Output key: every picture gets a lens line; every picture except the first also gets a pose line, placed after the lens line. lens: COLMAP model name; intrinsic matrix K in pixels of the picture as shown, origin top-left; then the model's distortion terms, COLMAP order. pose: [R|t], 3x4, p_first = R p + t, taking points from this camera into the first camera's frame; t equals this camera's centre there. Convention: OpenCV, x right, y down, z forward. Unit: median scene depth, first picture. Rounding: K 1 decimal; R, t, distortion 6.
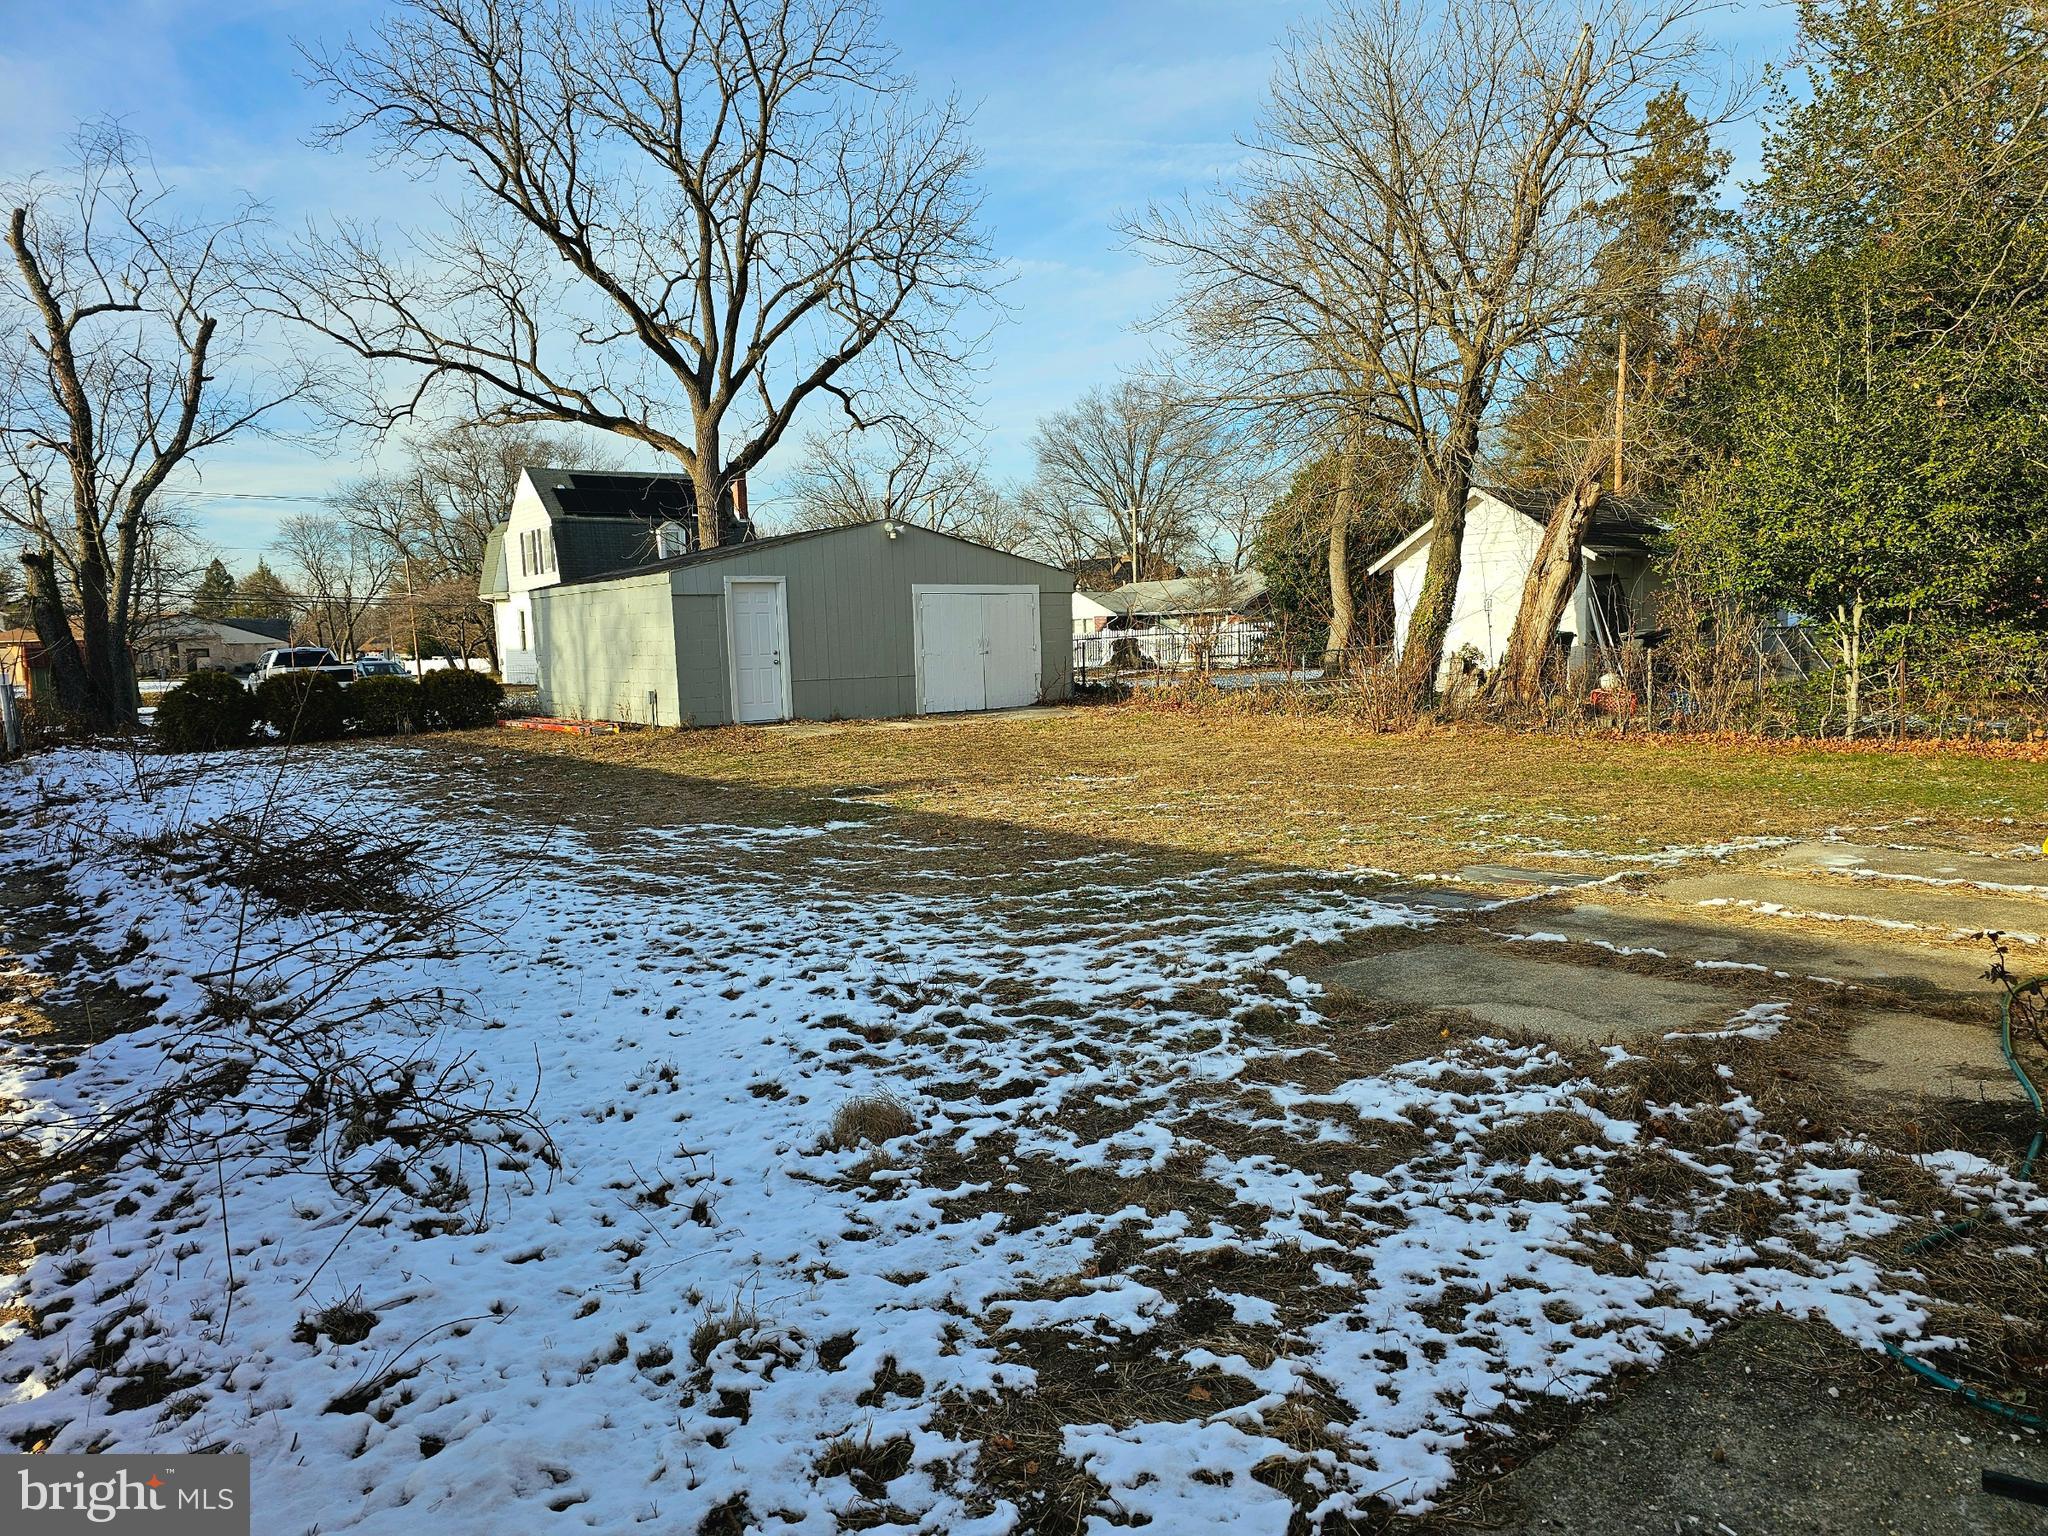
lens RADIAL K [[1358.8, 0, 1025.4], [0, 1358.8, 766.9], [0, 0, 1]] dist [0.036889, -0.031210]
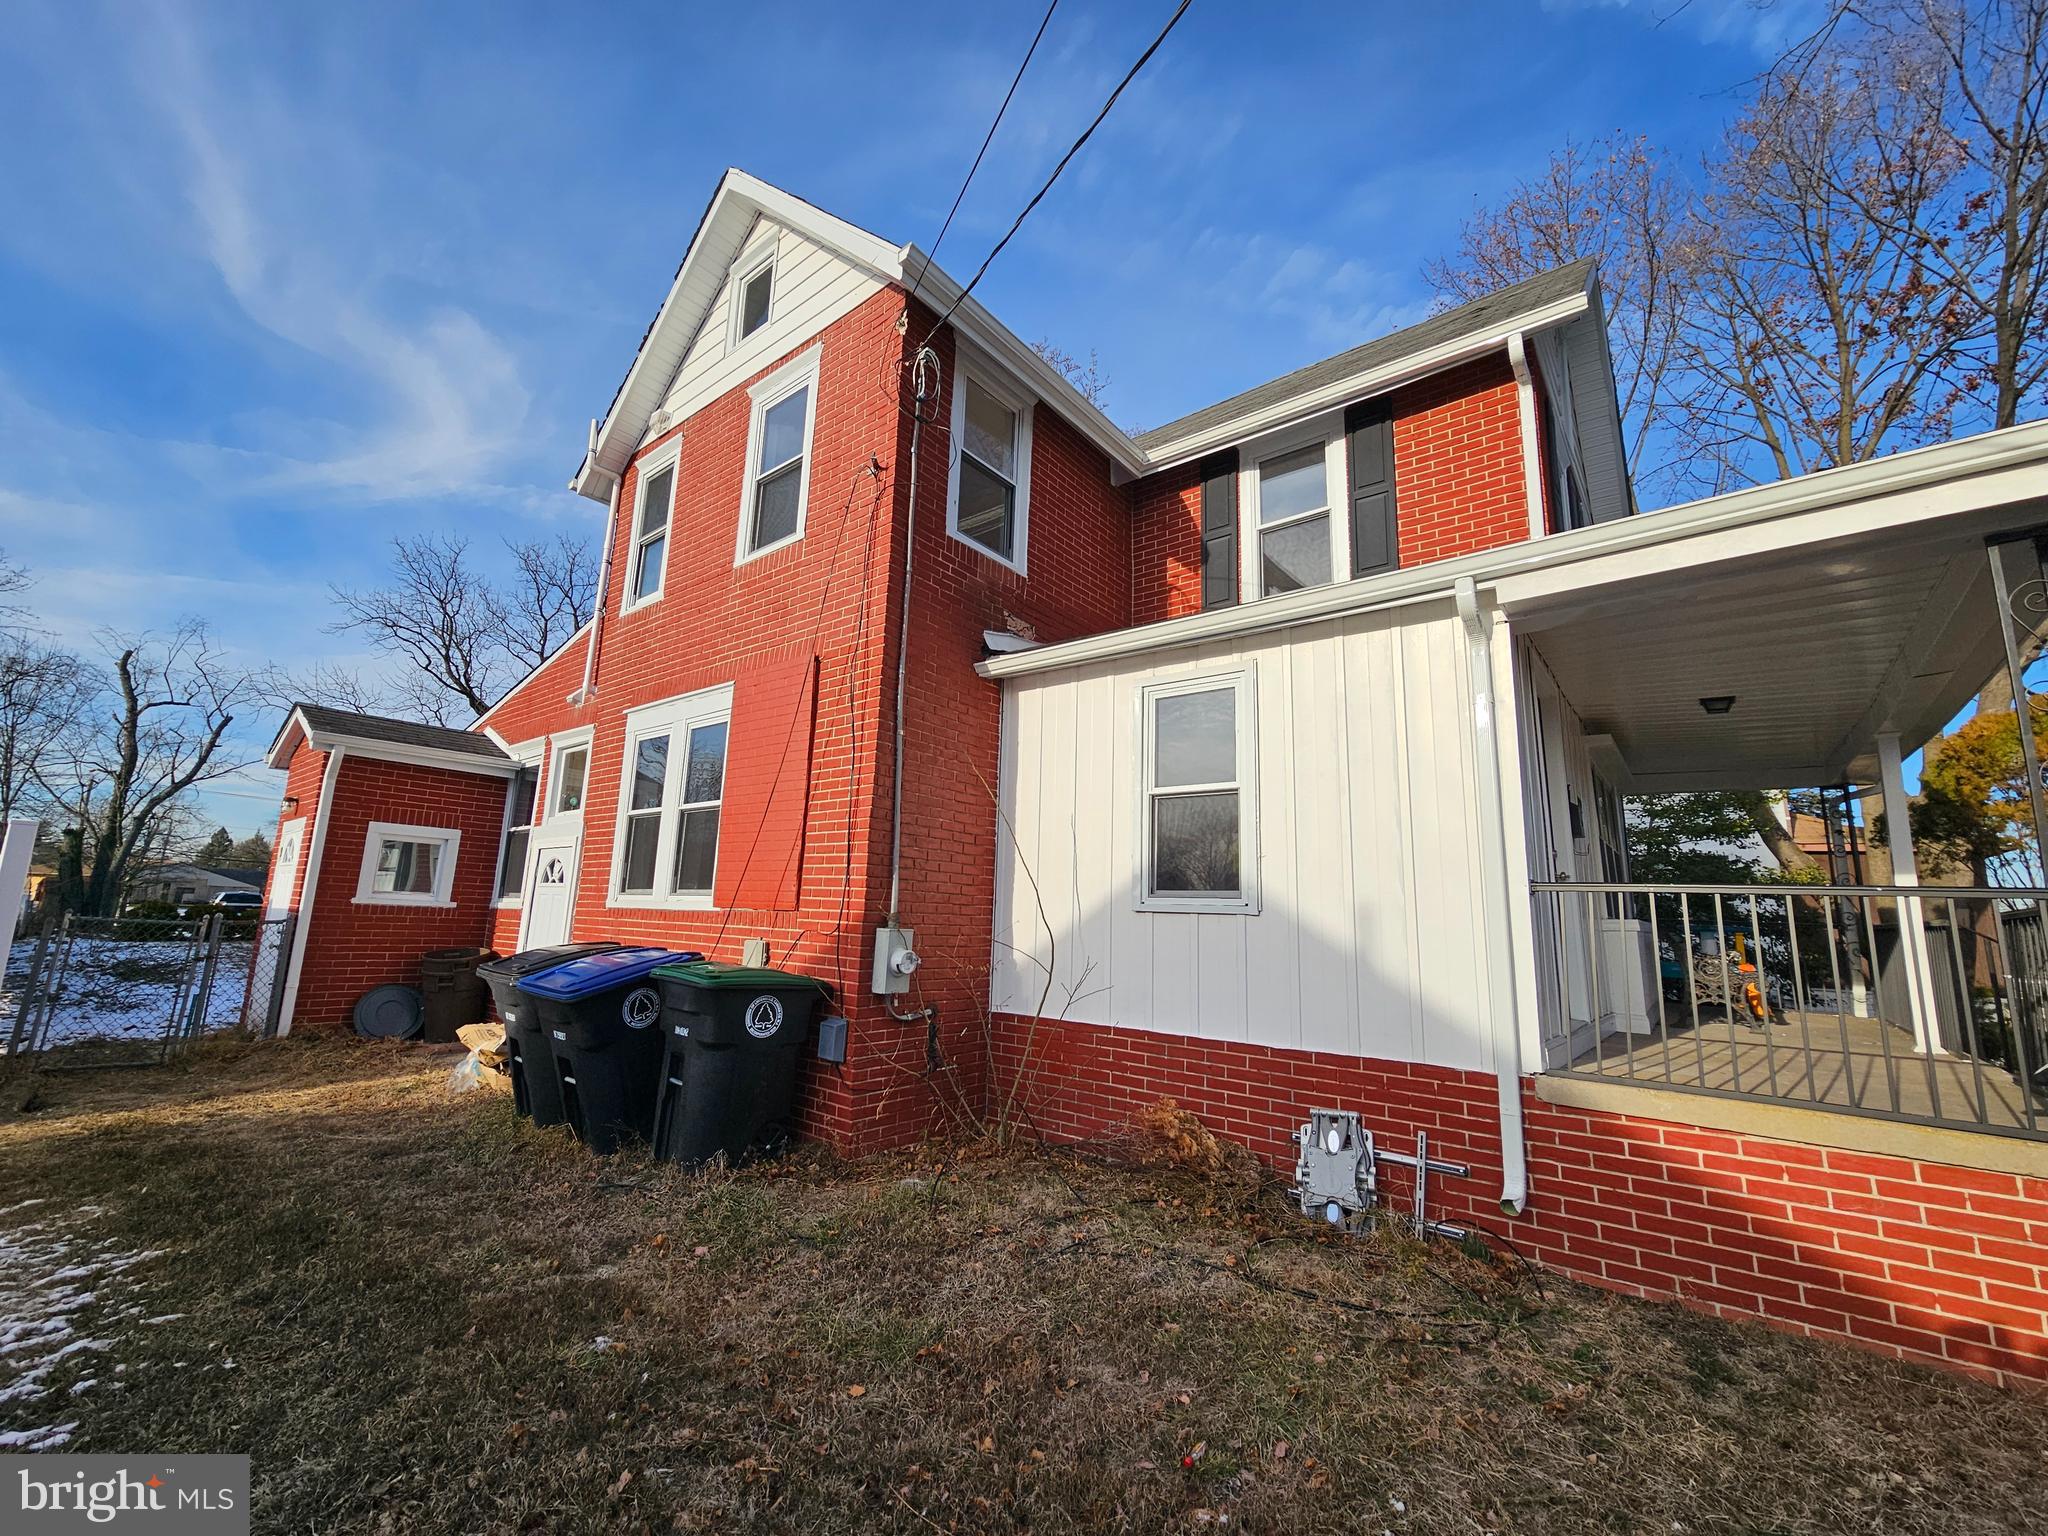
lens RADIAL K [[825.5, 0, 1019.4], [0, 825.5, 772.4], [0, 0, 1]] dist [-0.006123, 0.000087]
pose [[0.968438, 0.109239, 0.224044, 0.220355], [-0.042823, 0.958402, -0.282190, 0.022257], [-0.245550, 0.263689, 0.932831, -0.310338]]
